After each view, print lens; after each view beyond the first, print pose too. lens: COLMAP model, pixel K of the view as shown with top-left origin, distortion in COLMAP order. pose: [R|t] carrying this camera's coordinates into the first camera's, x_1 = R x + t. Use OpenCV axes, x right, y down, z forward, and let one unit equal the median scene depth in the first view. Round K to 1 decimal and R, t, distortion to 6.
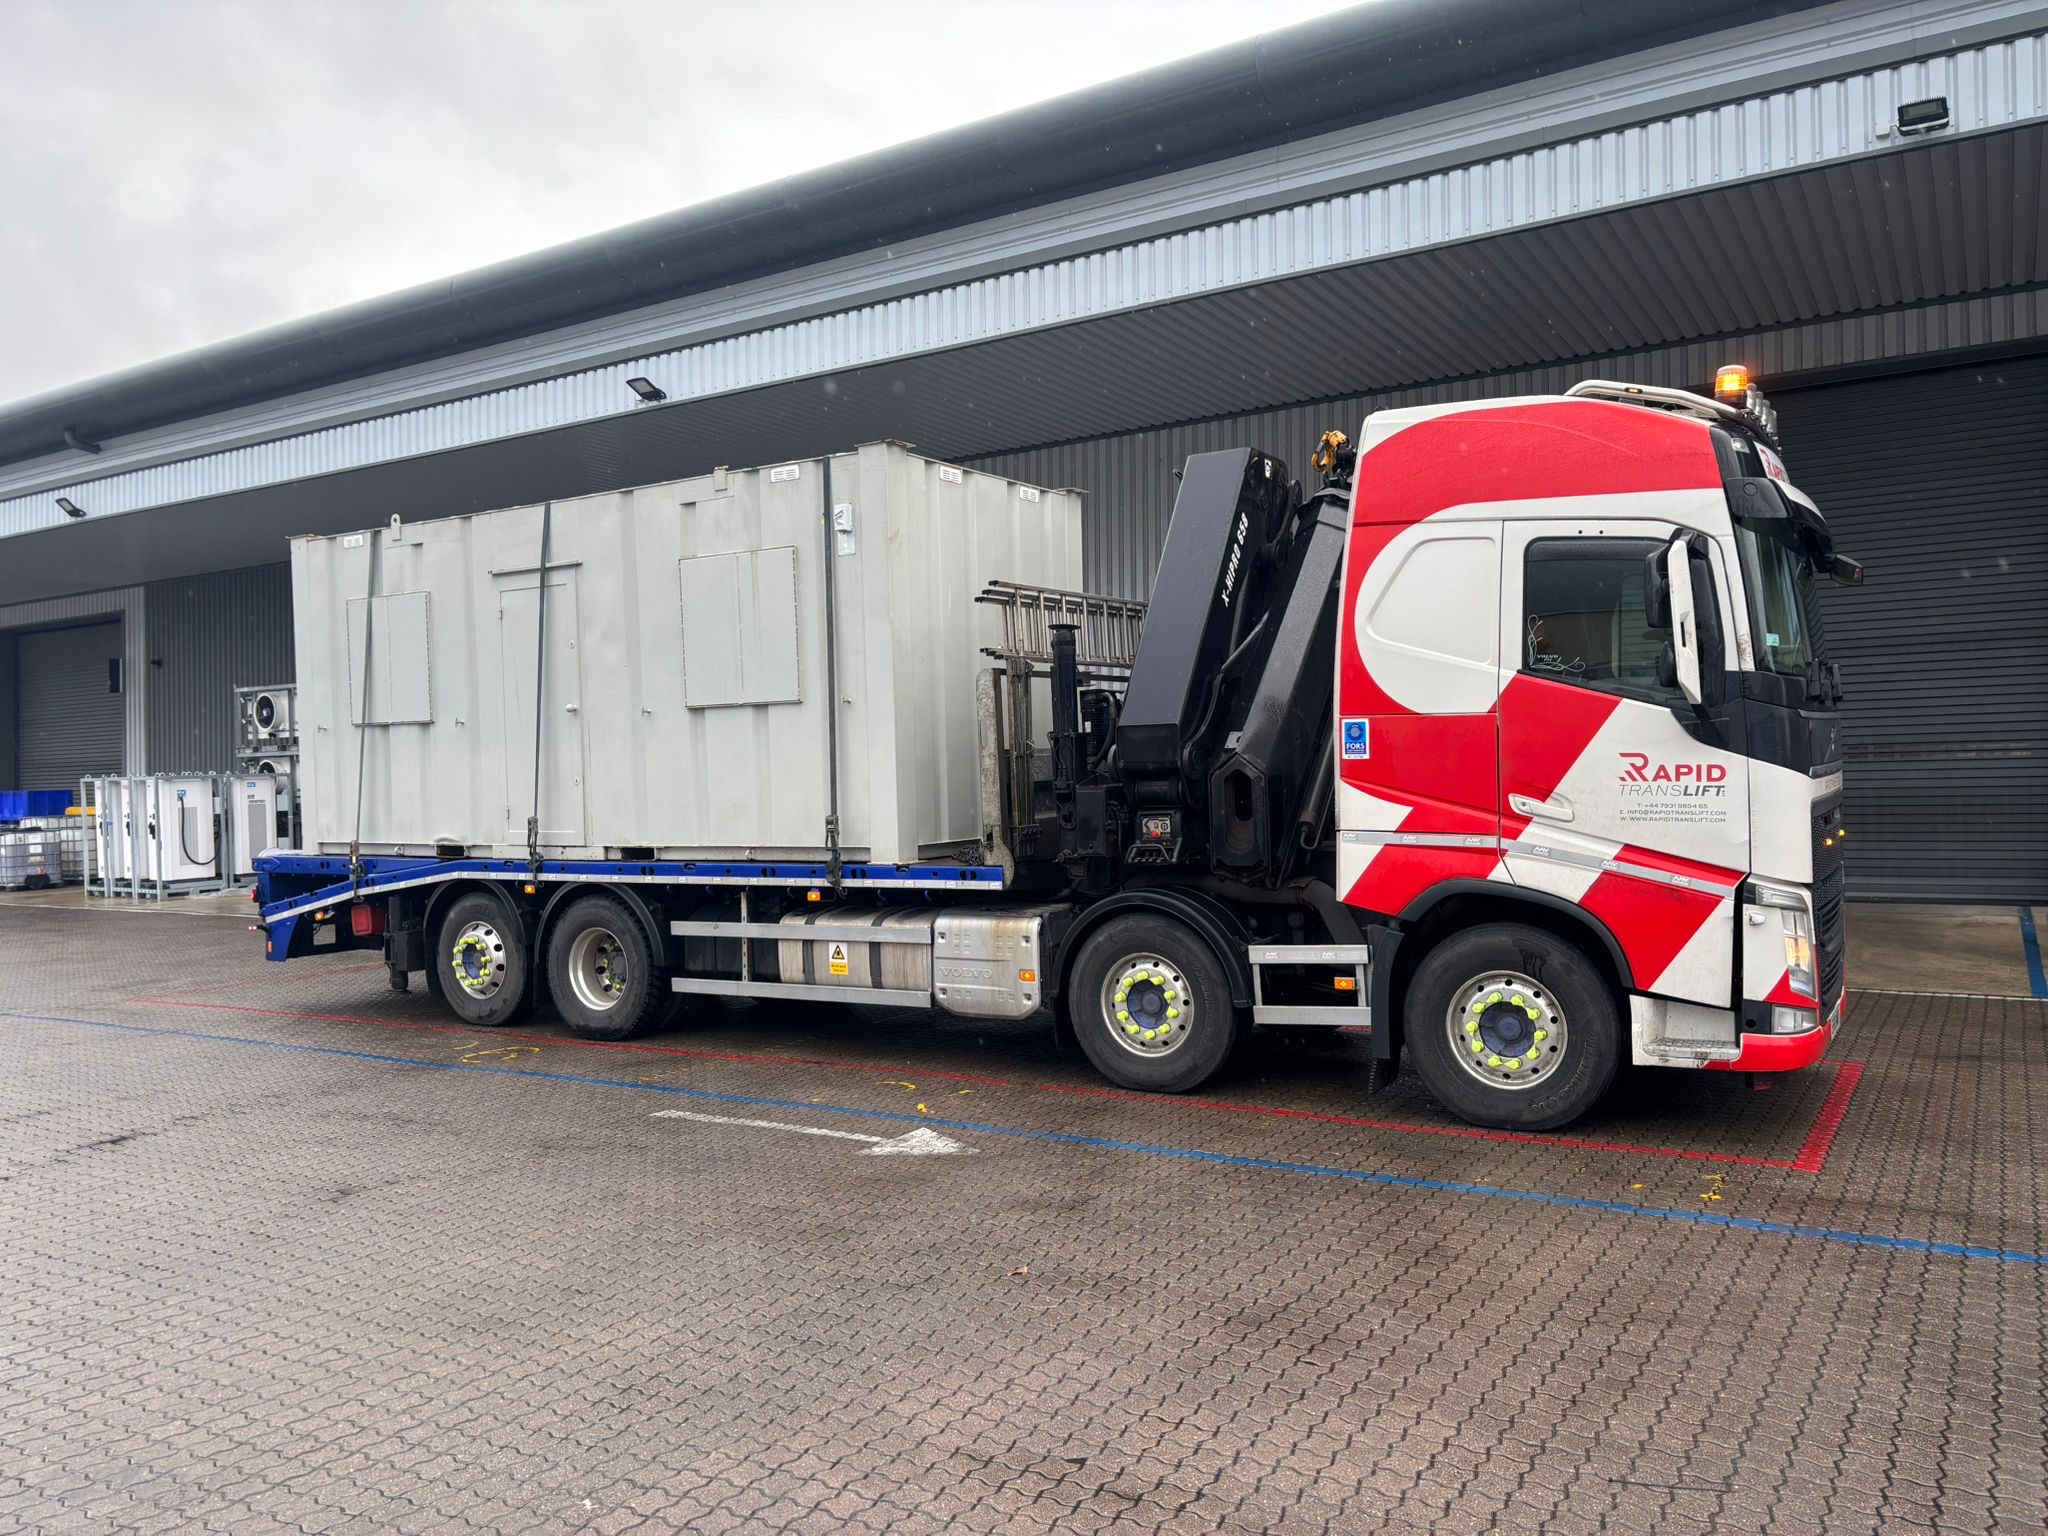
lens RADIAL K [[1562.5, 0, 1024.0], [0, 1562.5, 768.0], [0, 0, 1]] dist [0.004408, 0.000644]
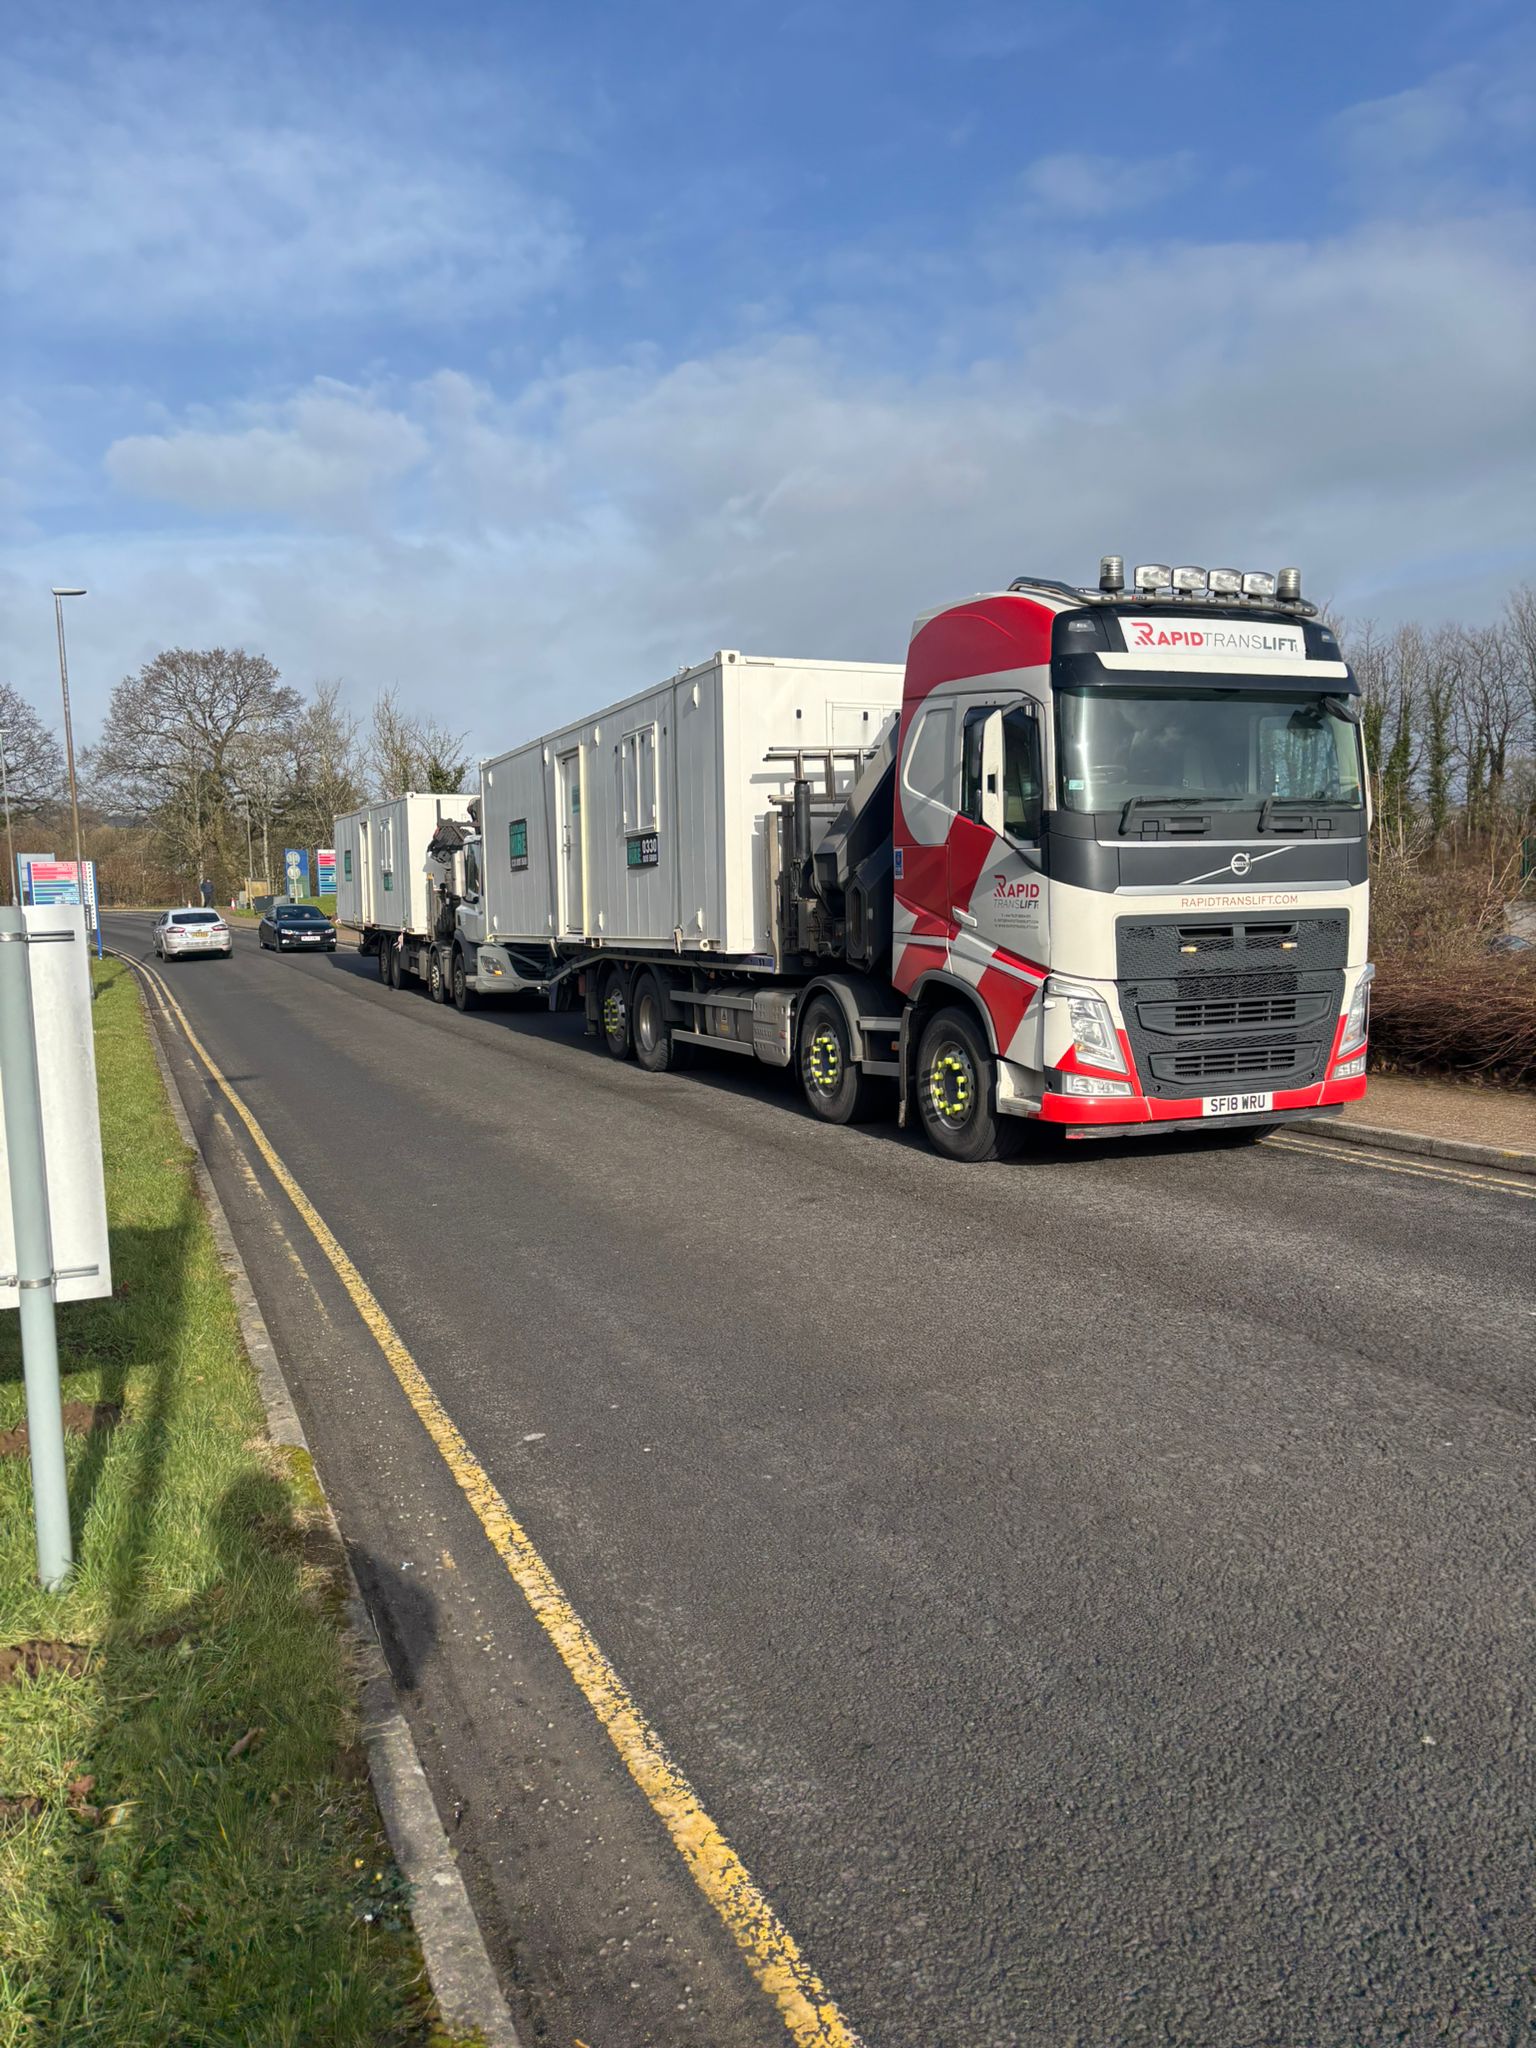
lens RADIAL K [[1562.5, 0, 768.0], [0, 1562.5, 1024.0], [0, 0, 1]] dist [0.004408, 0.000644]
pose [[0.814177, 0.051820, -0.578300, 0.951517], [0.003027, 0.995617, 0.093476, -0.007959], [0.580609, -0.077856, 0.810452, -0.167417]]
